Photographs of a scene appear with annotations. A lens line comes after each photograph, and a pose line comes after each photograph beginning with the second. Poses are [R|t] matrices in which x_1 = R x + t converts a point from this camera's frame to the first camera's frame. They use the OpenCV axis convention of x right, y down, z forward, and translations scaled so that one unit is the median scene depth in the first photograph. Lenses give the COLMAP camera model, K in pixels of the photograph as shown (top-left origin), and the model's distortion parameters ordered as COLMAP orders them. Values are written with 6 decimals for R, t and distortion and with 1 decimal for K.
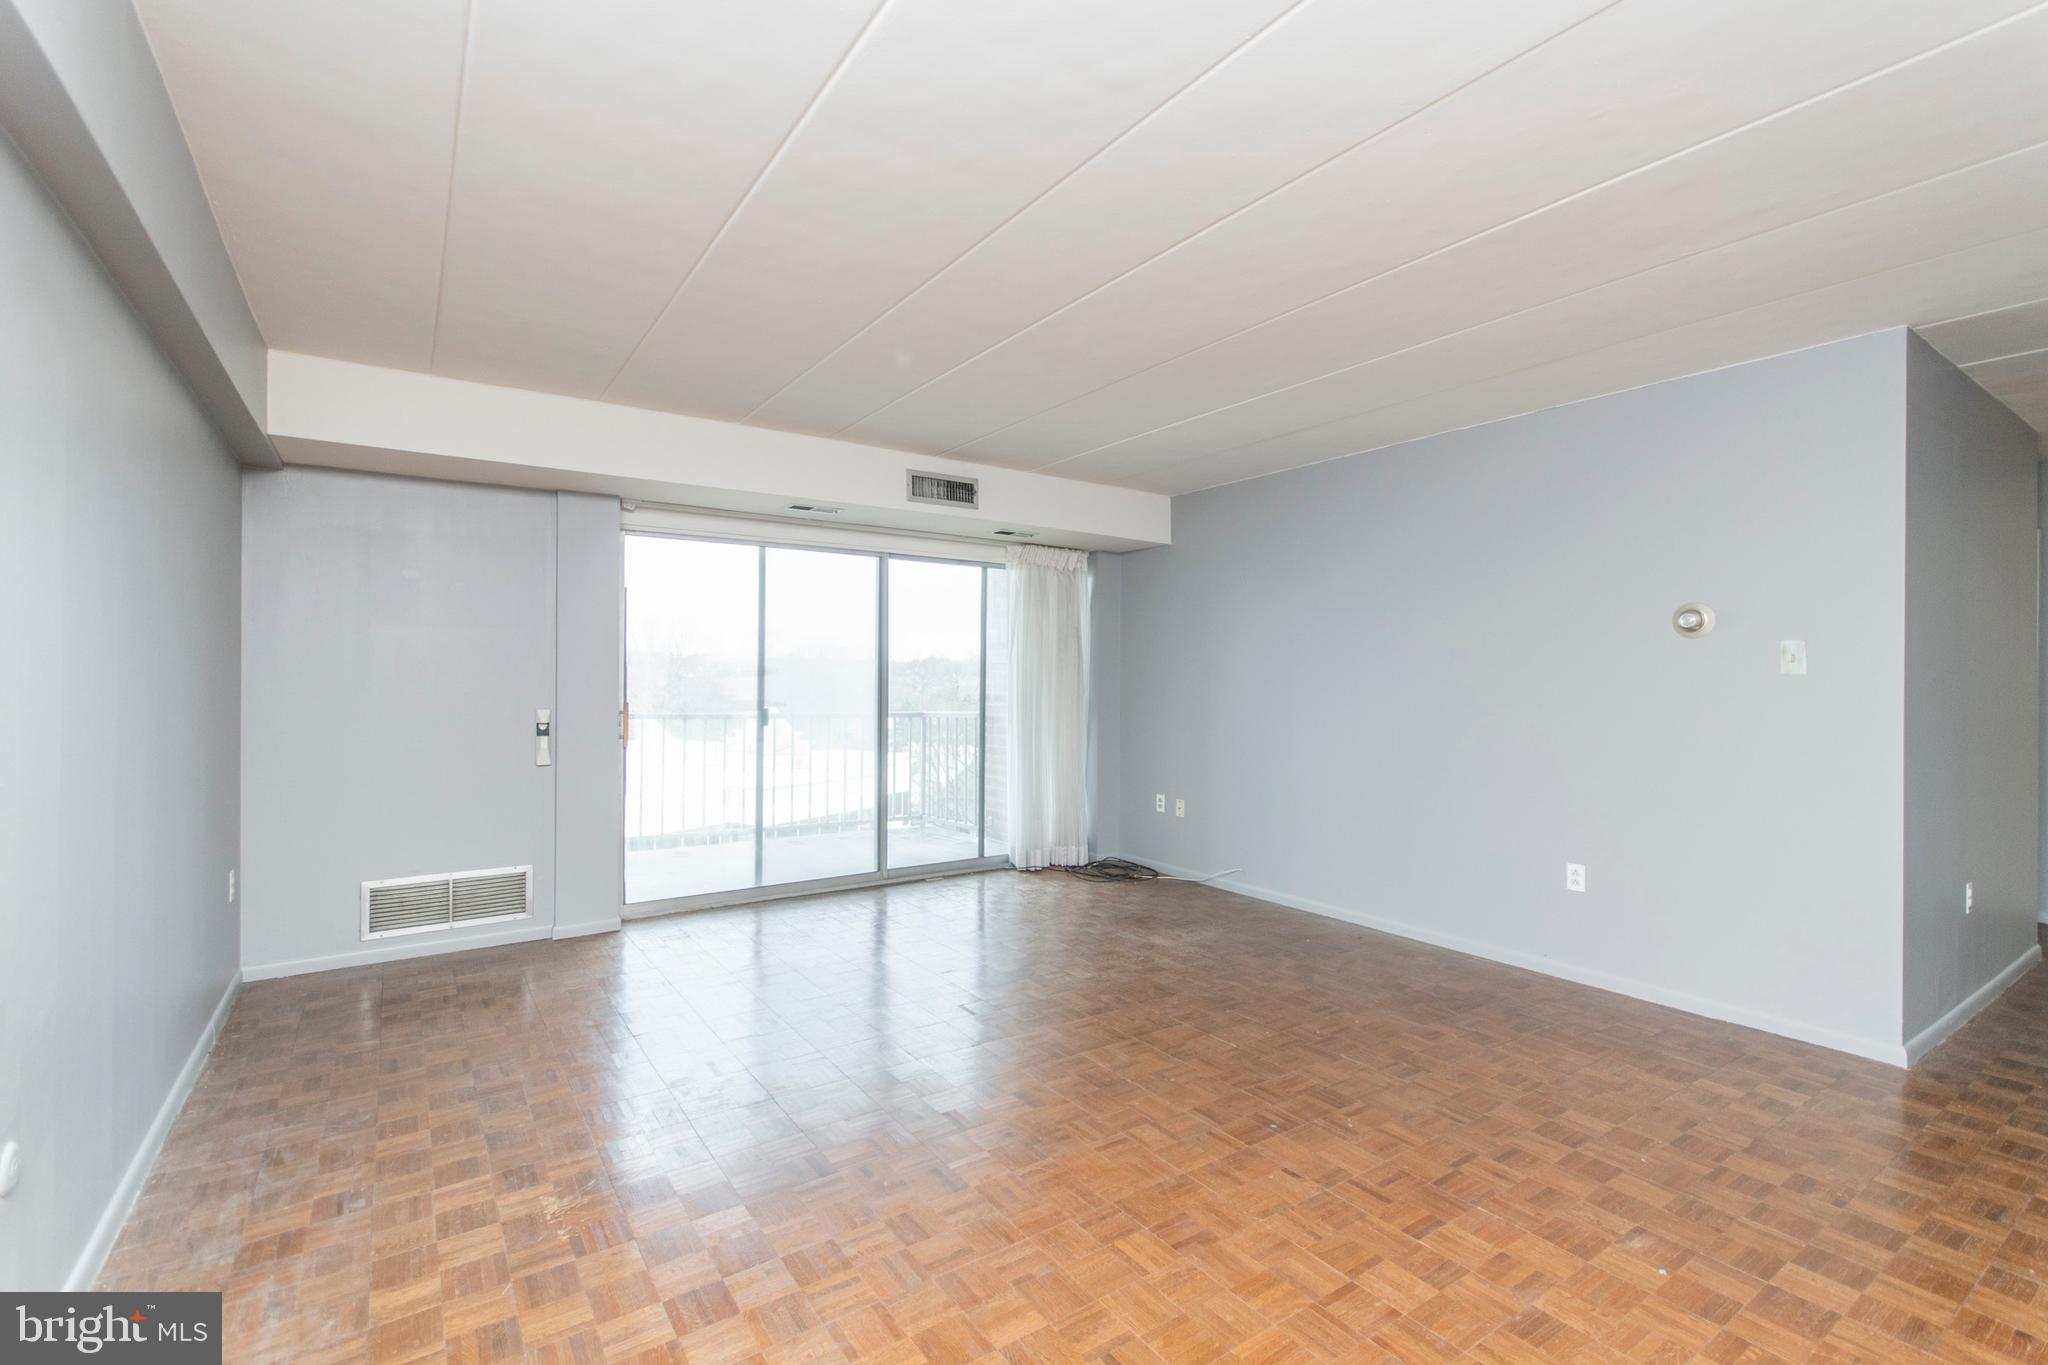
lens RADIAL K [[902.7, 0, 1027.5], [0, 902.7, 687.1], [0, 0, 1]] dist [0.001208, 0.000221]
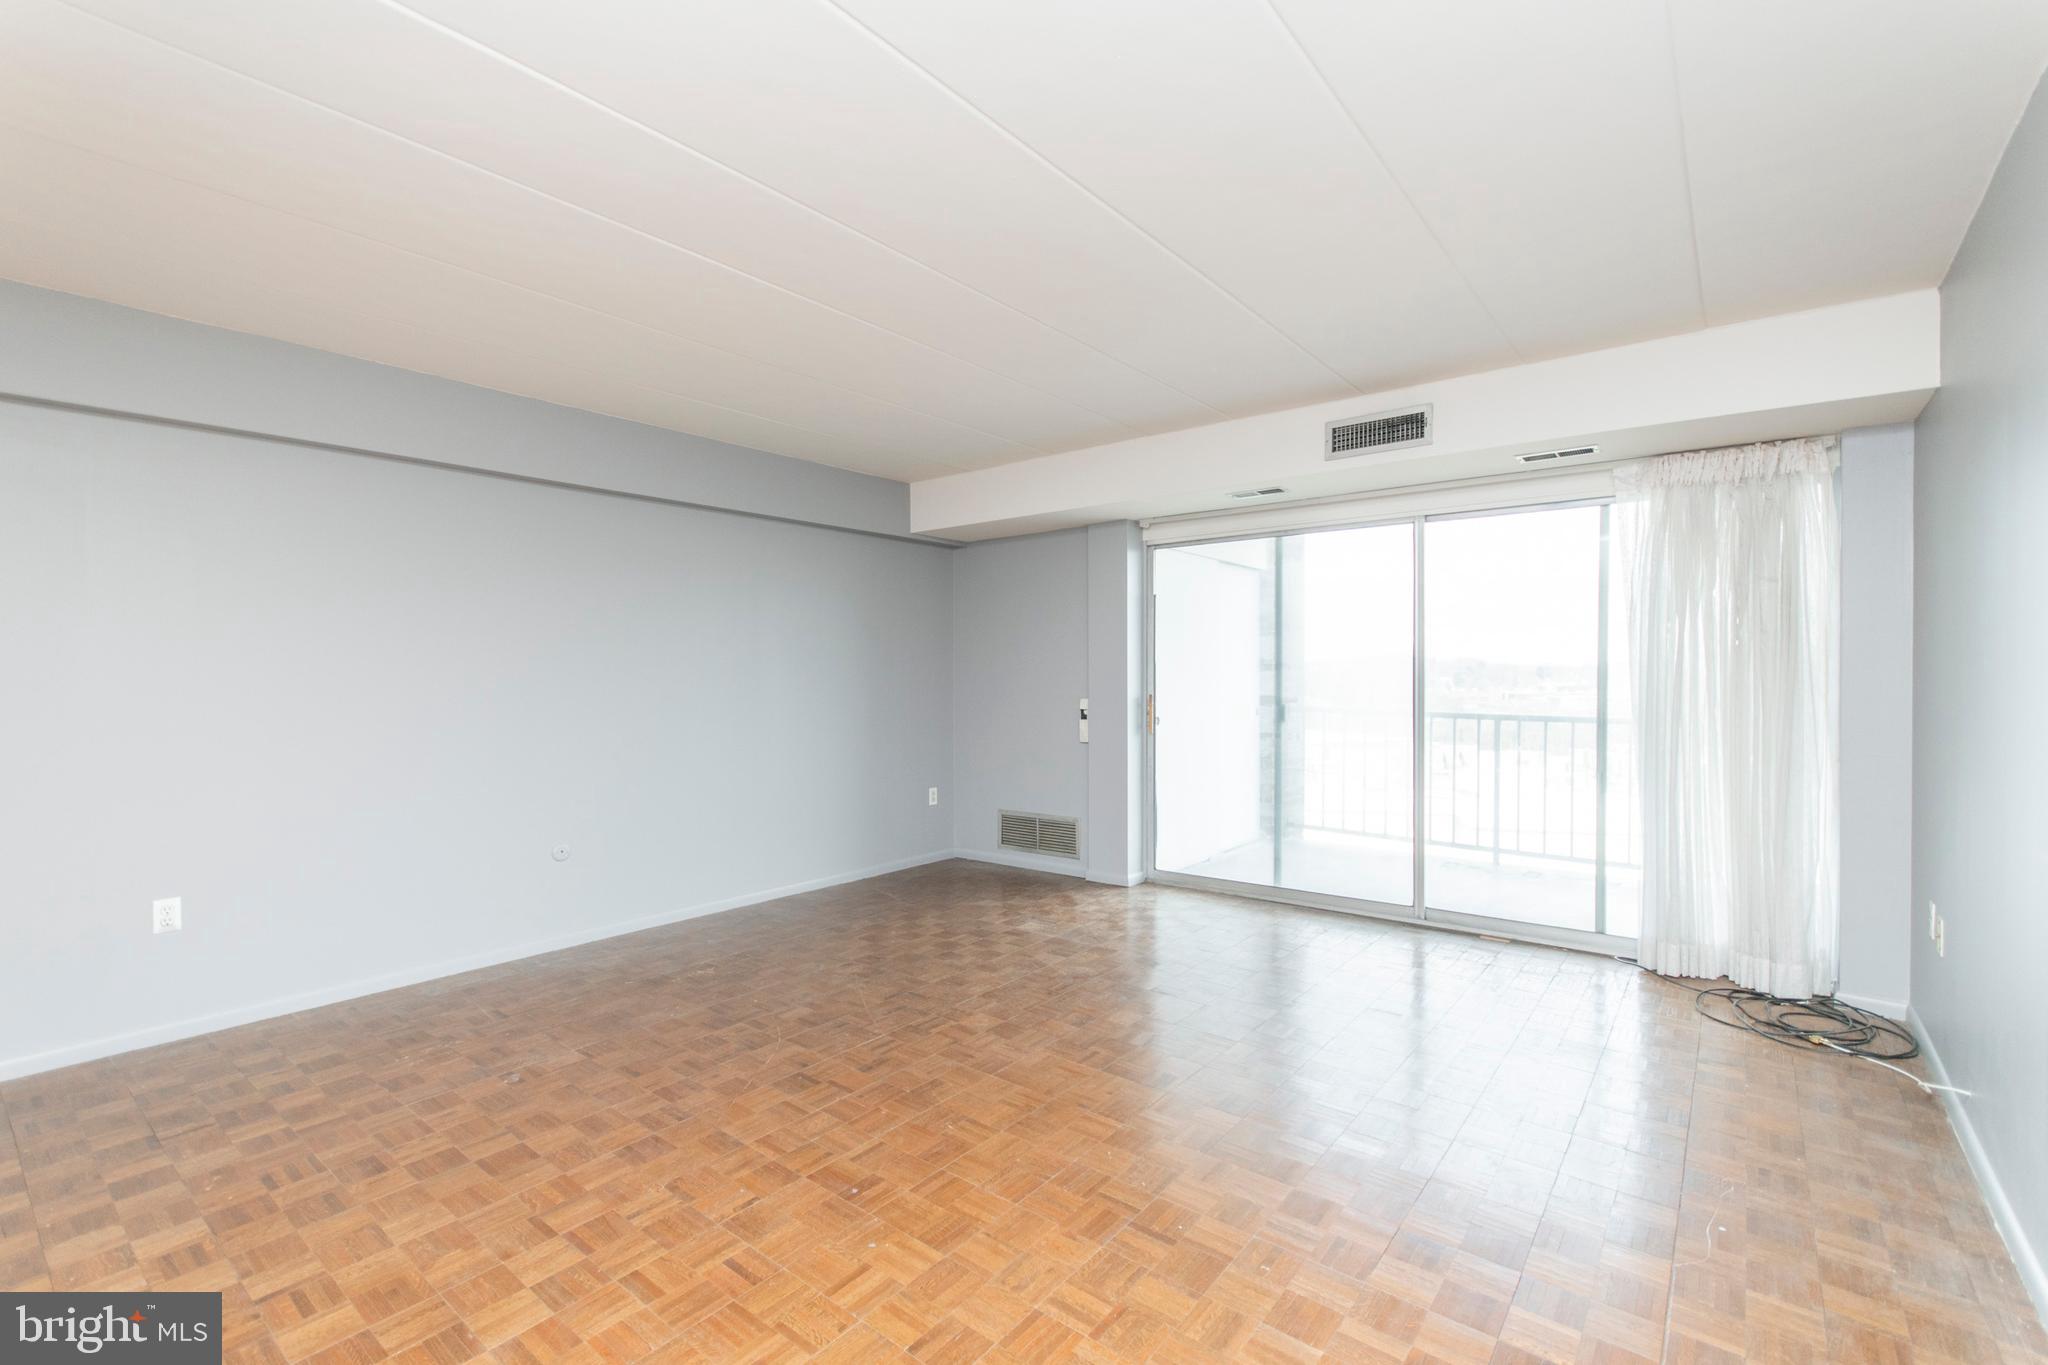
lens RADIAL K [[909.9, 0, 997.4], [0, 909.9, 683.5], [0, 0, 1]] dist [-0.001269, -0.000139]
pose [[0.278423, 0.002063, -0.960456, 0.570060], [-0.004716, 0.999989, 0.000781, 0.002847], [0.960447, 0.004312, 0.278429, 0.446152]]
